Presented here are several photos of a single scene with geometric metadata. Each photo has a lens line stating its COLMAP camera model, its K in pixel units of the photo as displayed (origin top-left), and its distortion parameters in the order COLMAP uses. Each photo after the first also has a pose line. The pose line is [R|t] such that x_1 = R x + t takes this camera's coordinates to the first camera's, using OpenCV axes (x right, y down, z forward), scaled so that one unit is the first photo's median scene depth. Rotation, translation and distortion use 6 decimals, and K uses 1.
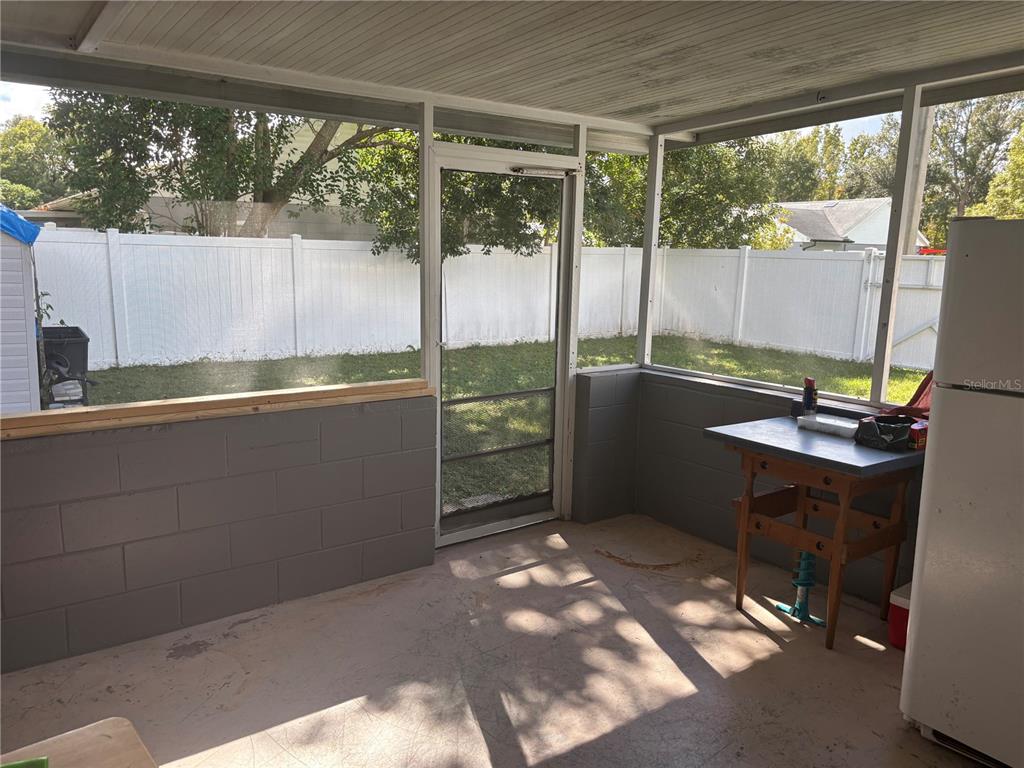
lens RADIAL K [[783.5, 0, 511.1], [0, 783.5, 391.4], [0, 0, 1]] dist [0.057683, -0.062457]
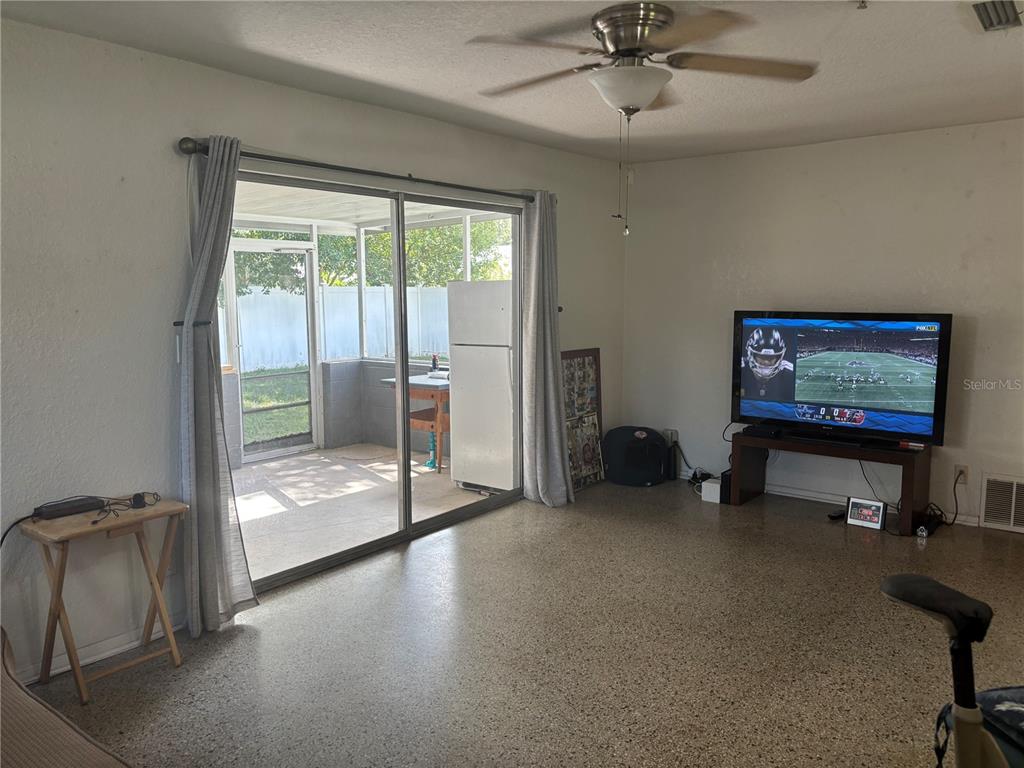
lens RADIAL K [[783.5, 0, 520.8], [0, 783.5, 393.8], [0, 0, 1]] dist [0.057683, -0.062457]
pose [[0.962099, -0.054222, 0.267257, 0.039079], [0.065355, 0.997319, -0.032931, 0.138196], [-0.264754, 0.049150, 0.963063, -0.822647]]
